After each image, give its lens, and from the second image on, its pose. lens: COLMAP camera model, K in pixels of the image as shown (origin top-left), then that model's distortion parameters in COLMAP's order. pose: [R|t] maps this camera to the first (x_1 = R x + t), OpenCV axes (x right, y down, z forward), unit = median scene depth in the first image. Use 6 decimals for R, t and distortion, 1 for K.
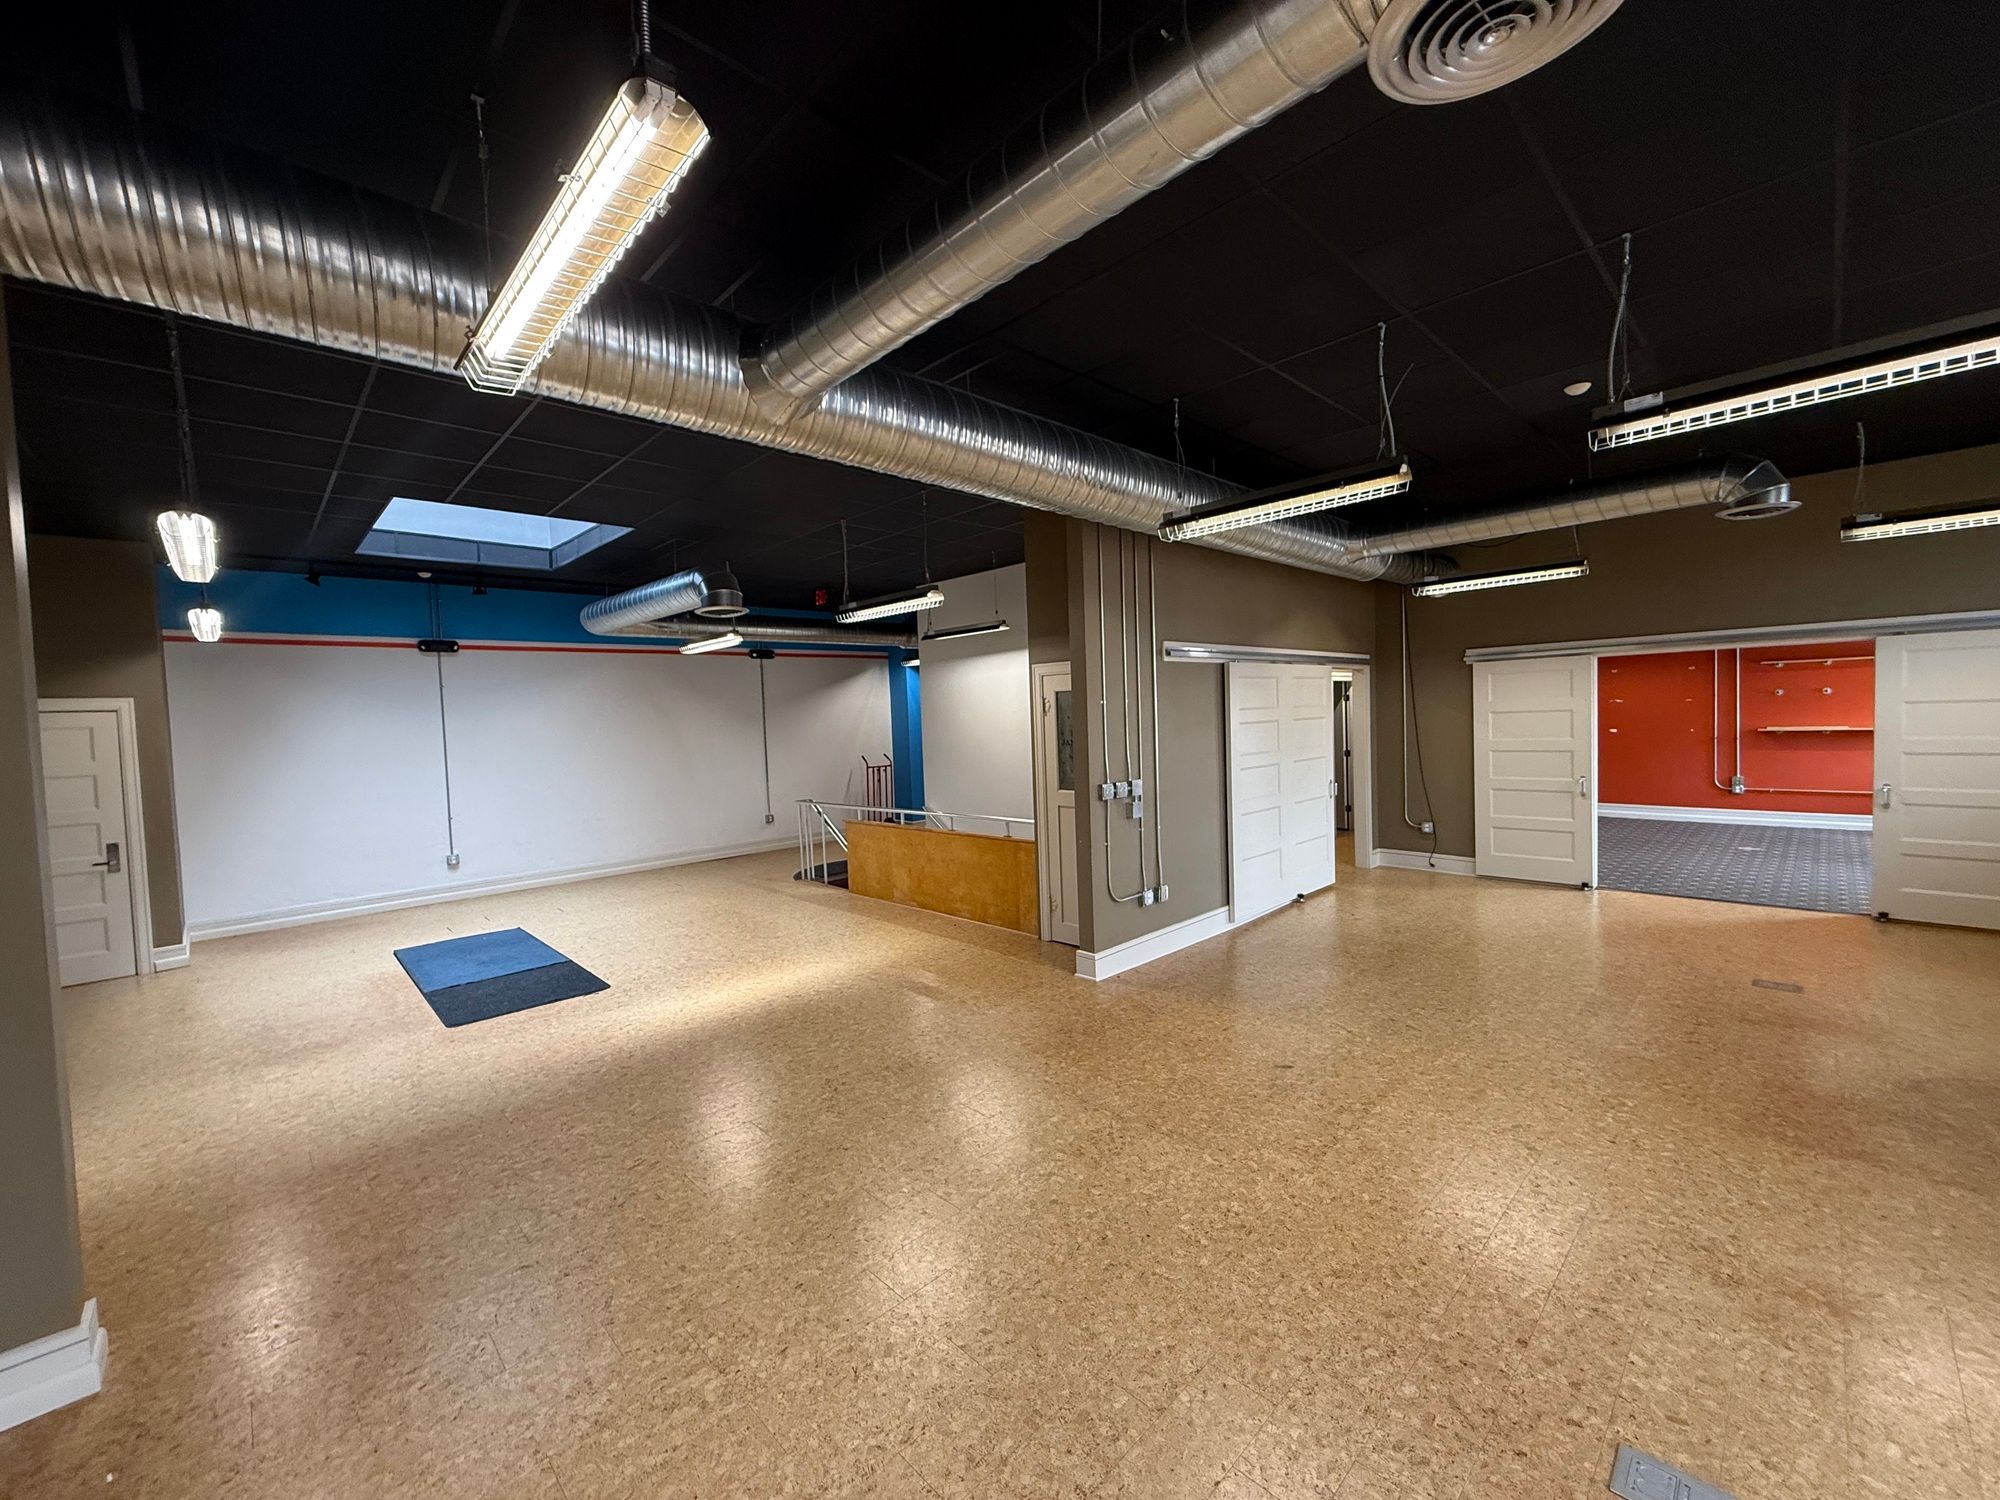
lens RADIAL K [[796.2, 0, 1000.0], [0, 796.2, 750.0], [0, 0, 1]] dist [-0.001507, 0.000421]
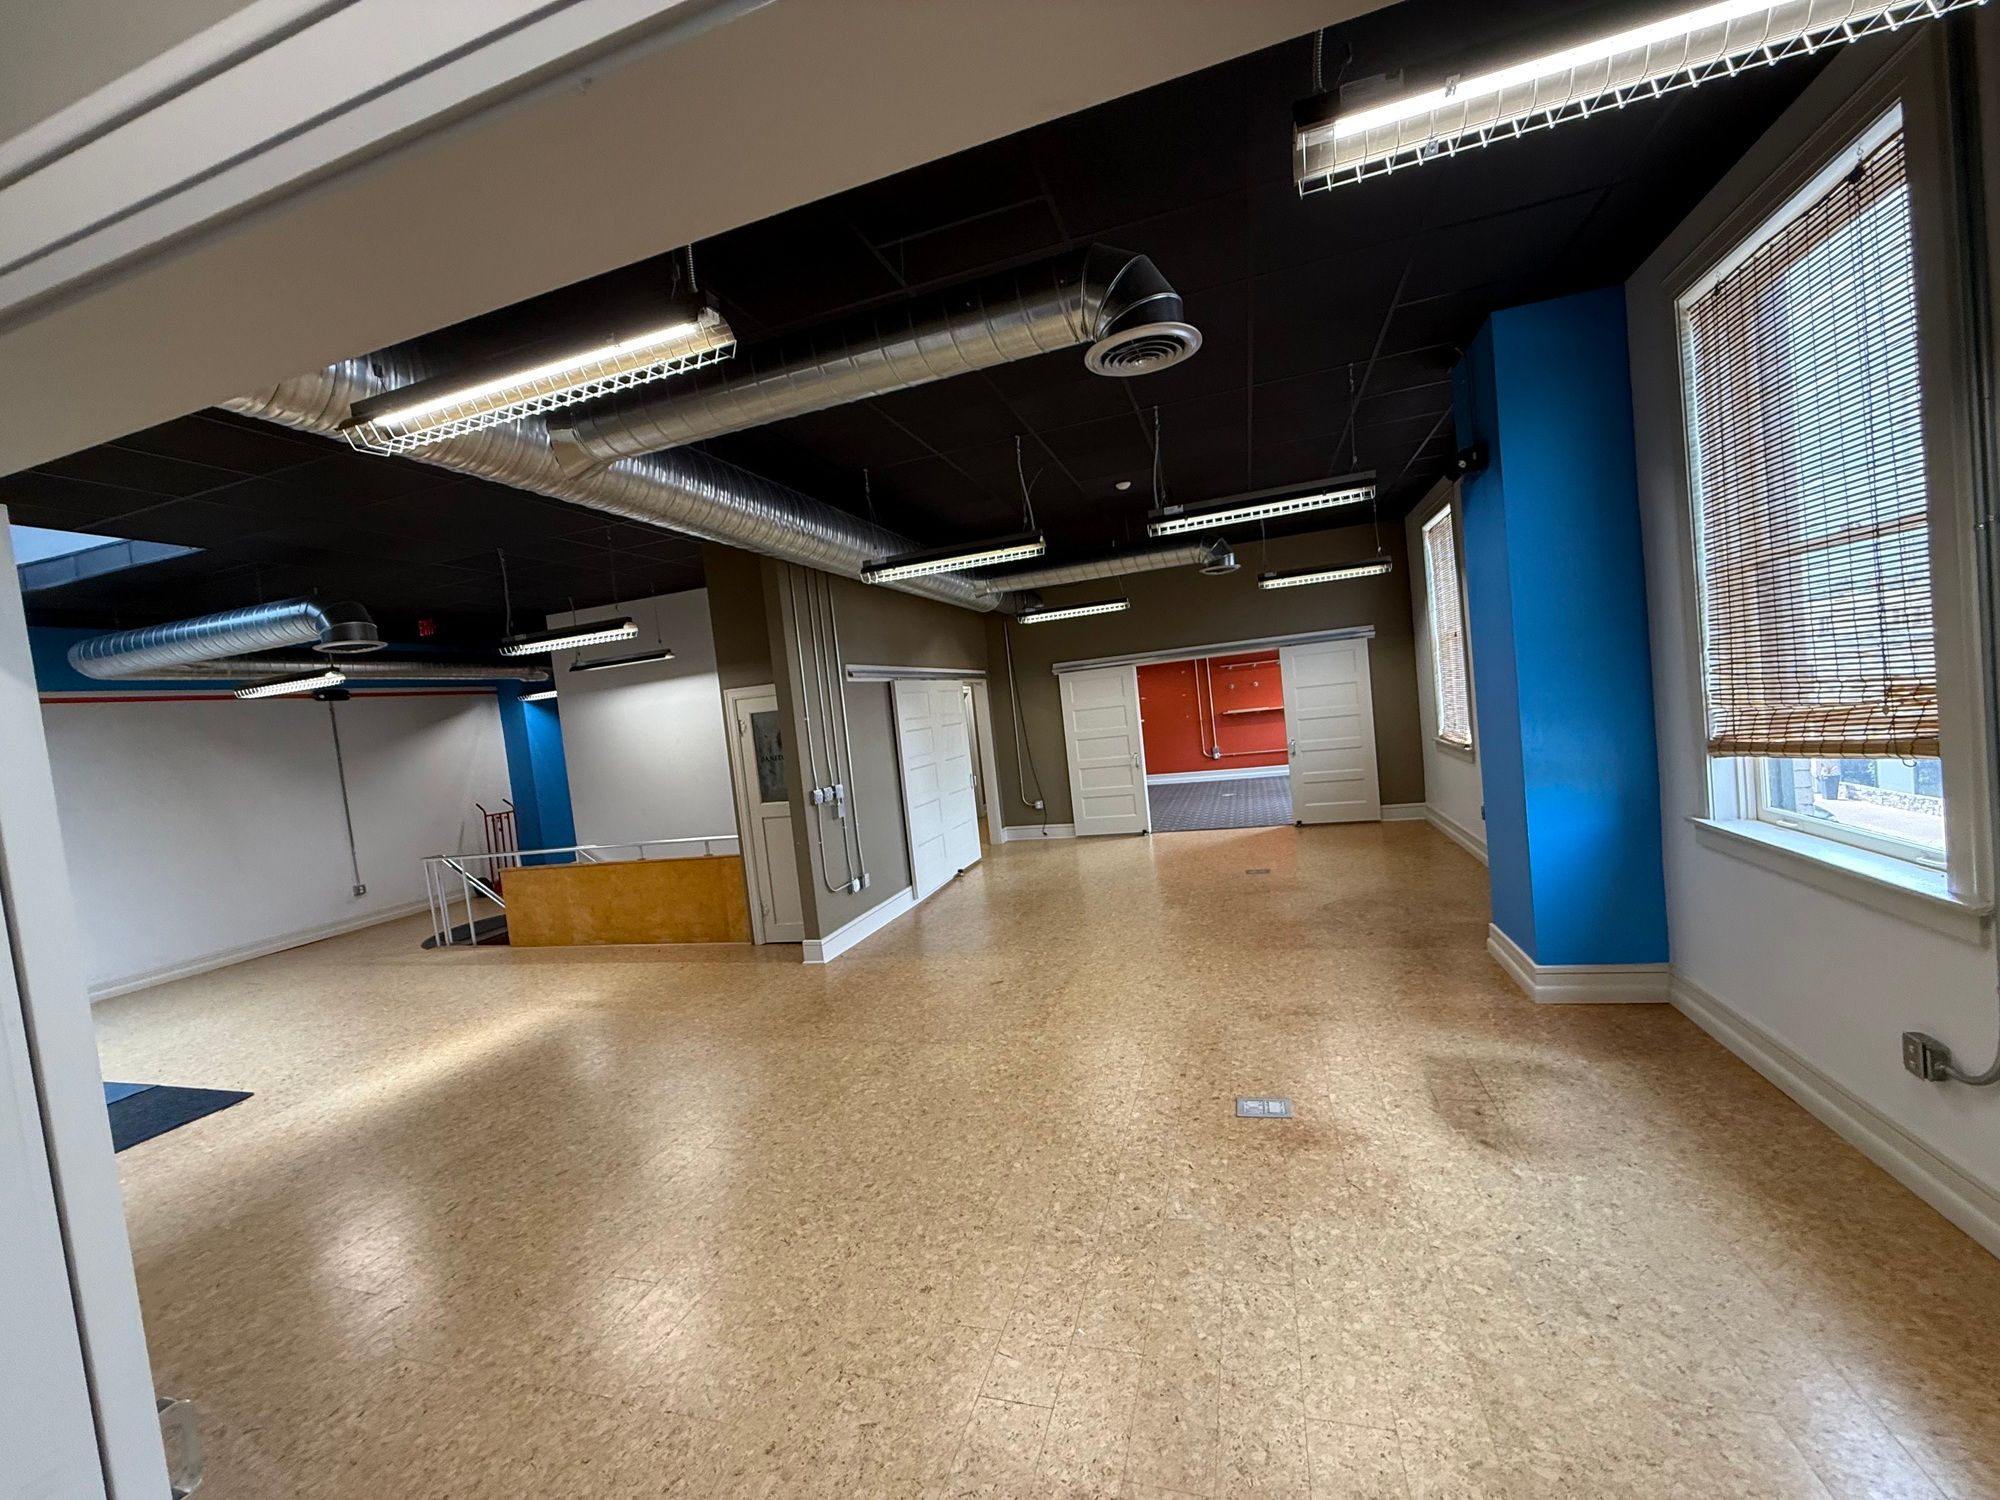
lens RADIAL K [[796.2, 0, 1000.0], [0, 796.2, 750.0], [0, 0, 1]] dist [-0.001507, 0.000421]
pose [[0.875237, -0.082066, 0.476681, -0.158672], [0.095425, 0.995429, -0.003837, 0.013282], [-0.474187, 0.048846, 0.879068, -0.121141]]
